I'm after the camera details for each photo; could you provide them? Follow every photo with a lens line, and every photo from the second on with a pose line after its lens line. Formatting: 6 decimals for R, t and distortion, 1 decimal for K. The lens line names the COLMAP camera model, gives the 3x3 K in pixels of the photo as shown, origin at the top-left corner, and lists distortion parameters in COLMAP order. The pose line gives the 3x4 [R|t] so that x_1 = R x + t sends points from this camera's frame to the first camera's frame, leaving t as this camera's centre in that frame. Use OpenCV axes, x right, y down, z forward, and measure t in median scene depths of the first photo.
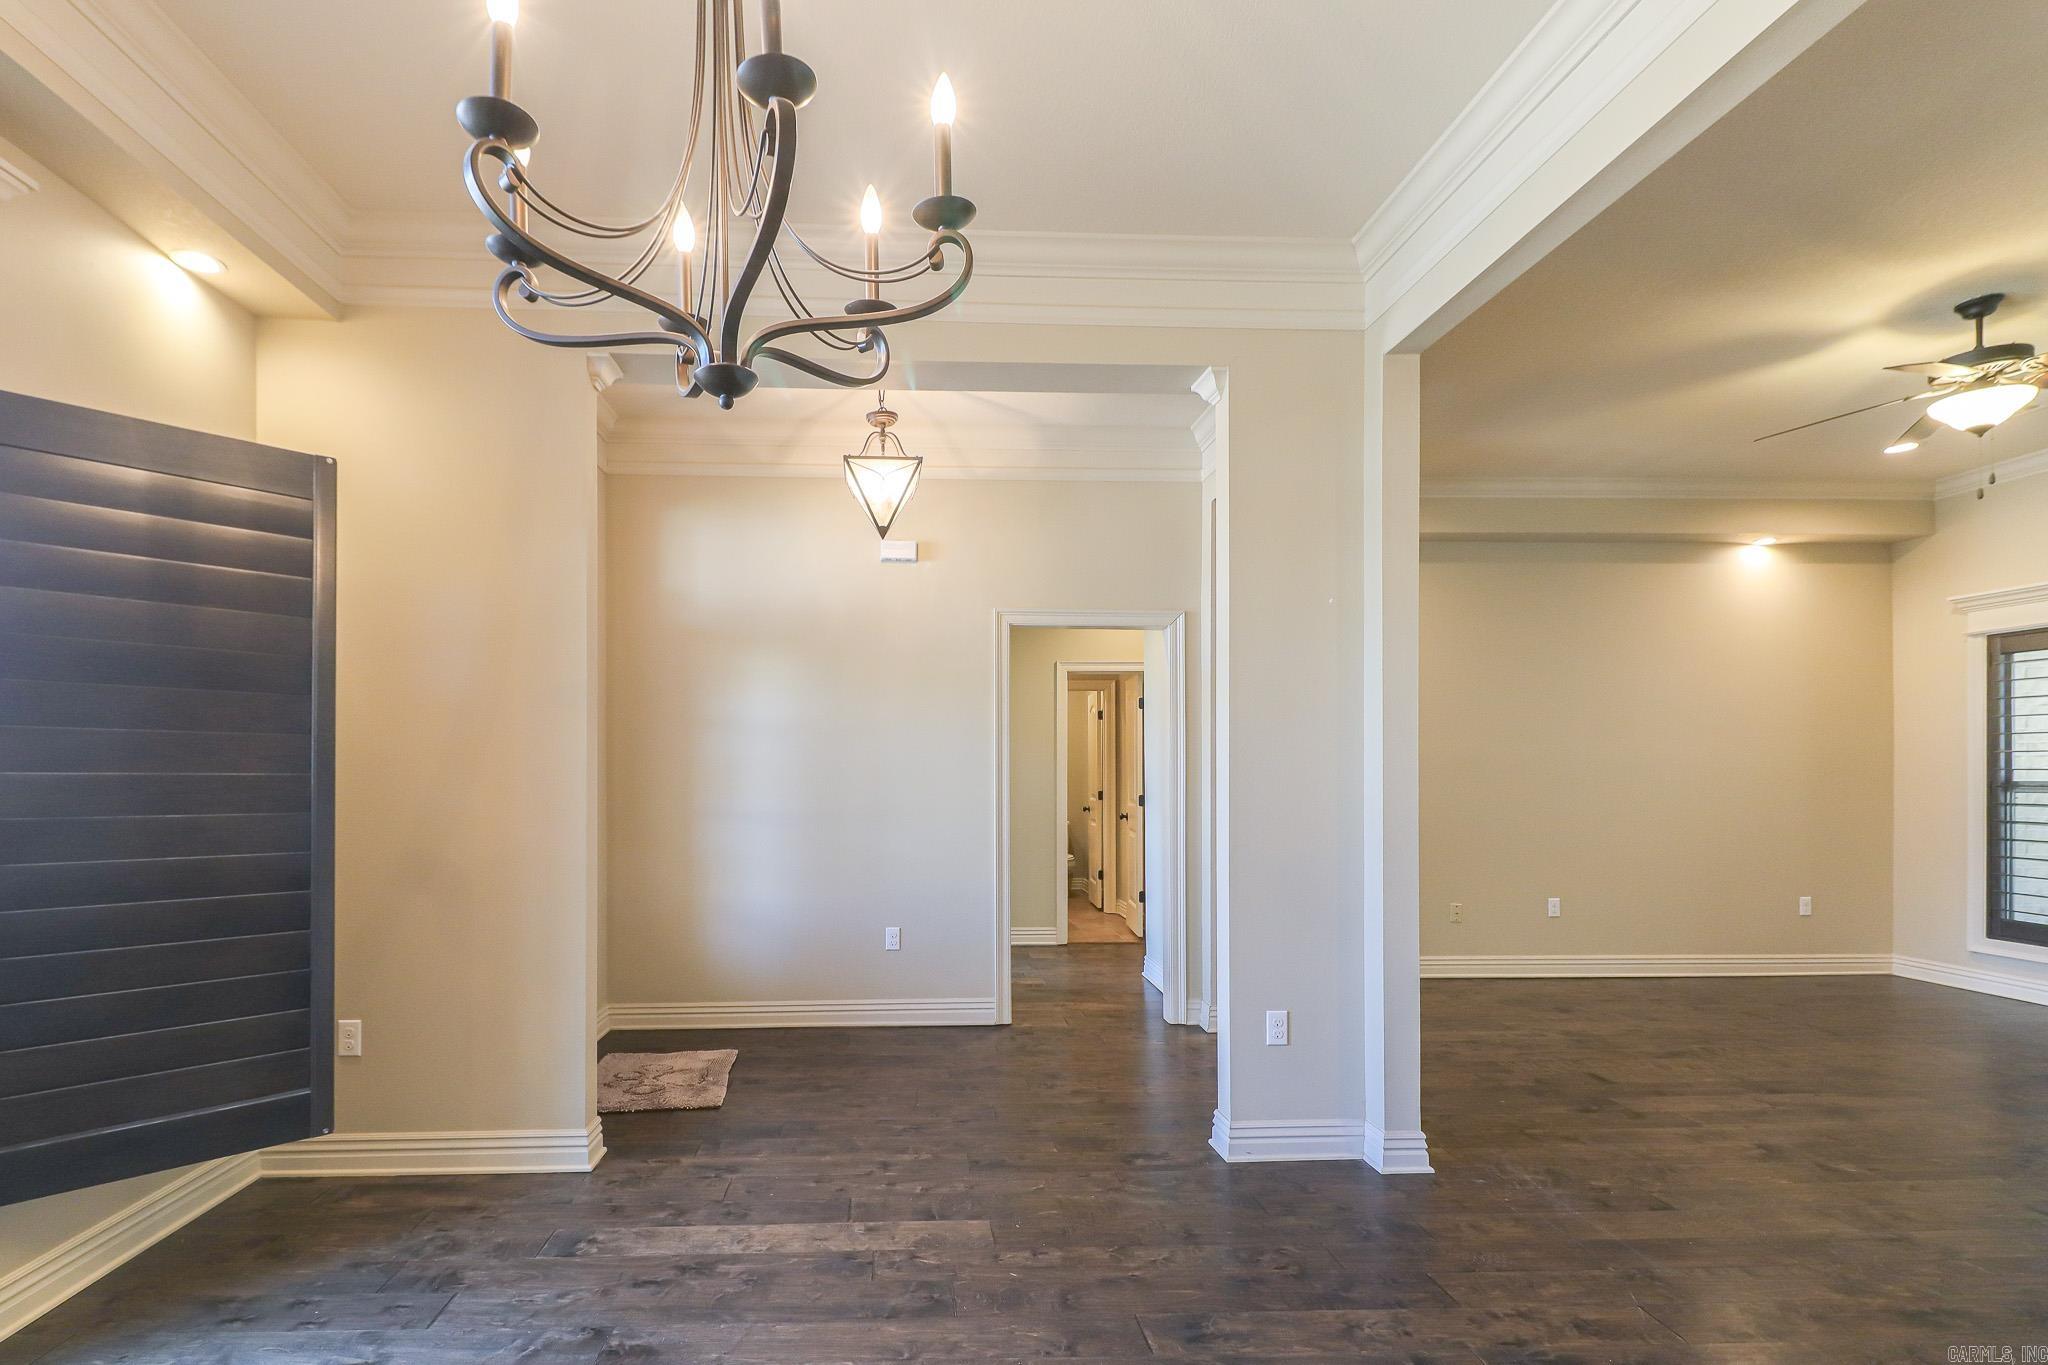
lens RADIAL K [[987.5, 0, 927.4], [0, 987.5, 768.5], [0, 0, 1]] dist [-0.001109, -0.000945]
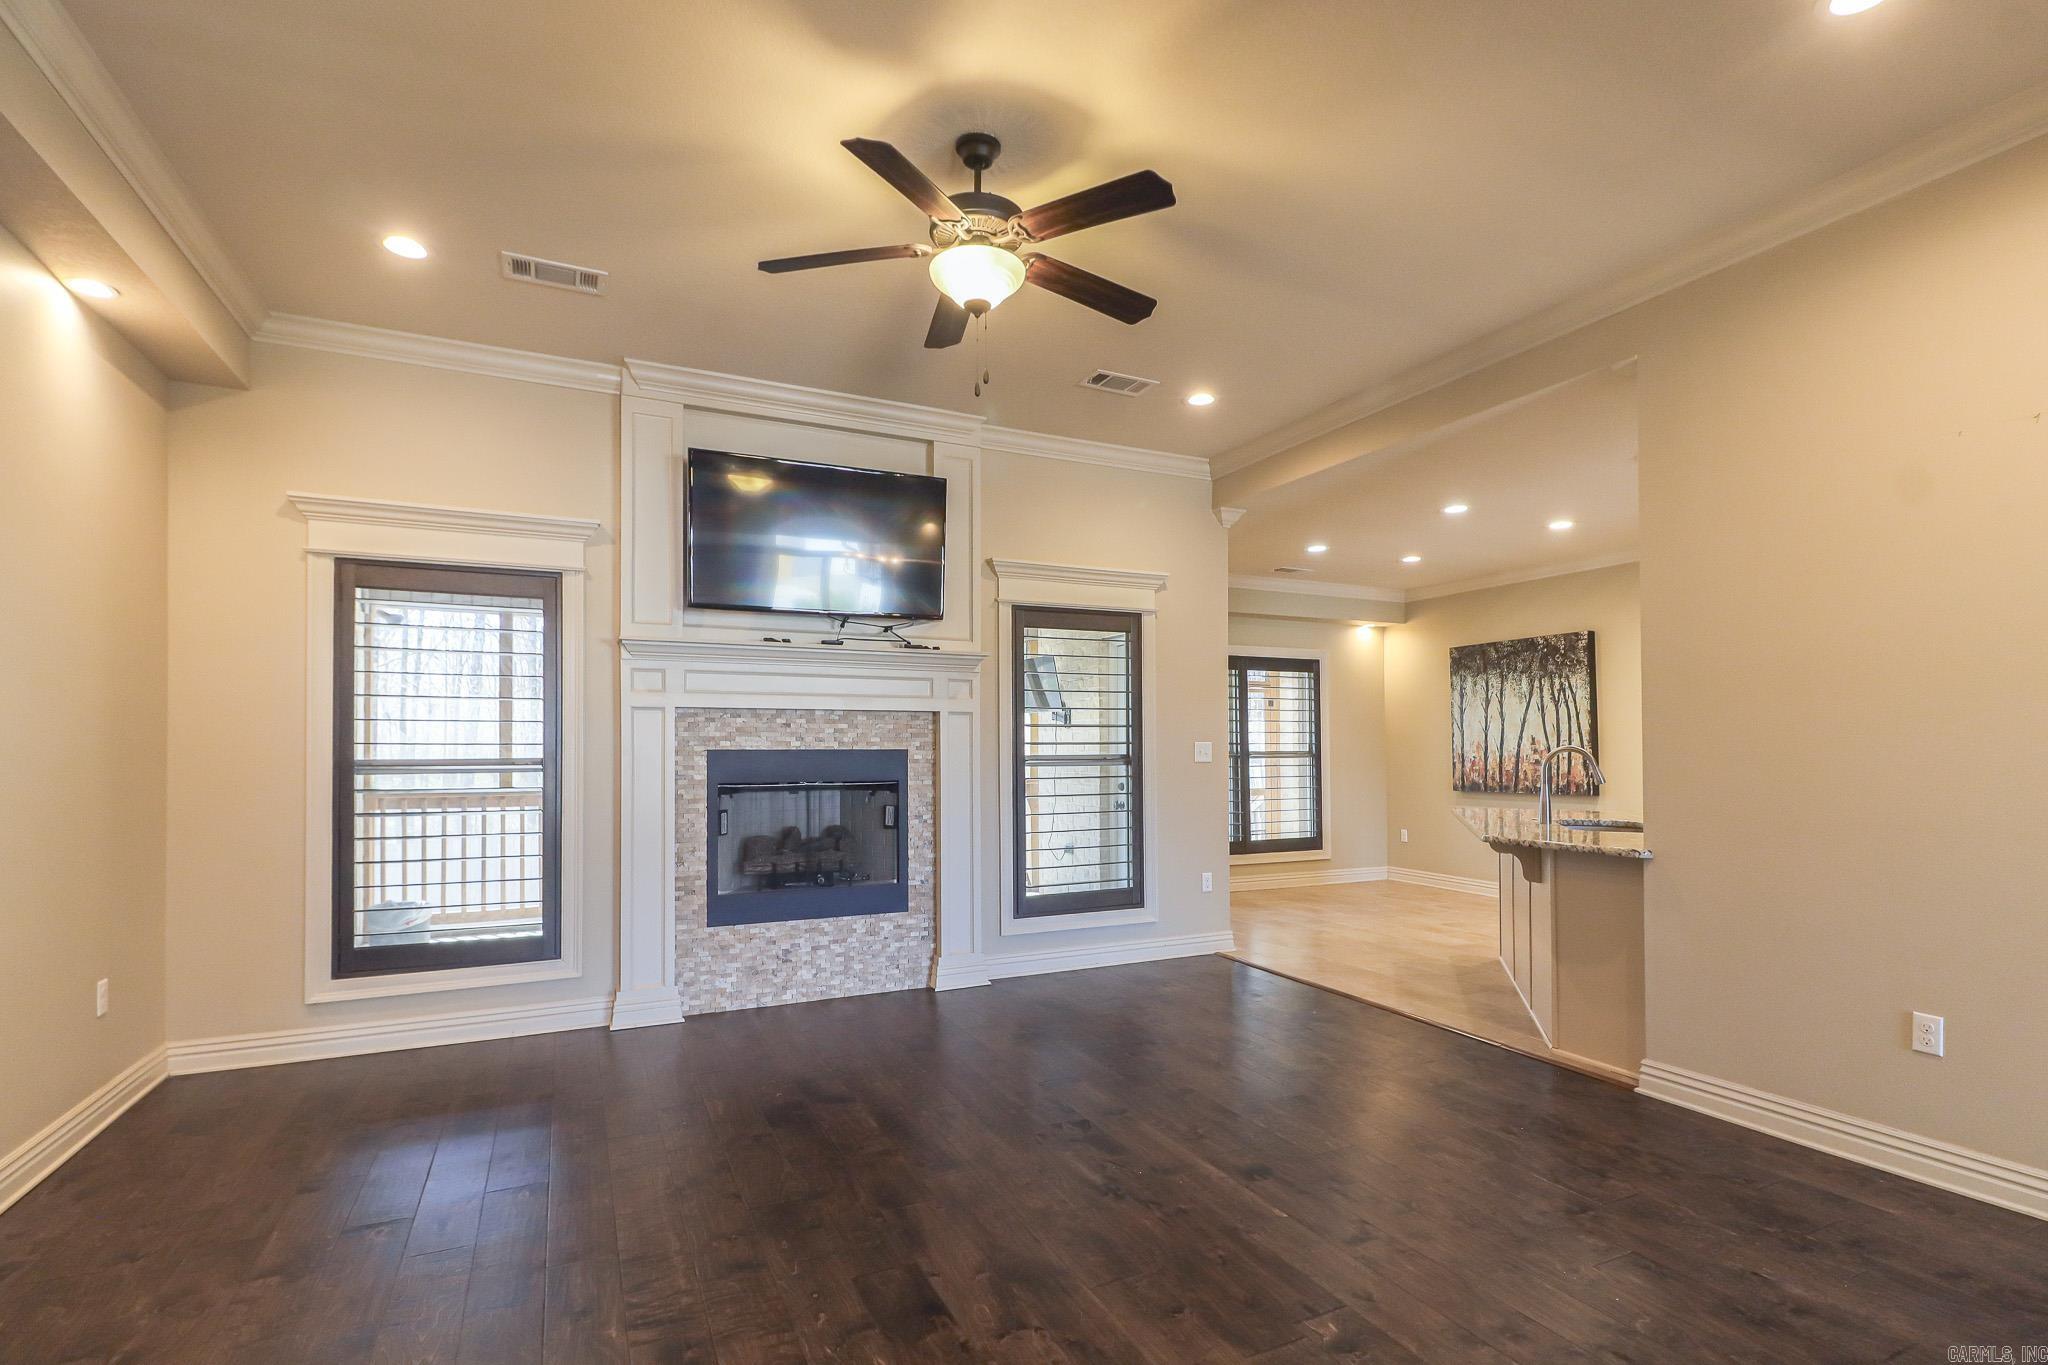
lens RADIAL K [[965.3, 0, 1040.1], [0, 965.3, 738.2], [0, 0, 1]] dist [-0.000775, -0.000351]
pose [[-0.409183, 0.007356, 0.912423, 0.230224], [-0.001168, 0.999962, -0.008585, 0.002088], [-0.912452, -0.004578, -0.409159, 0.837239]]
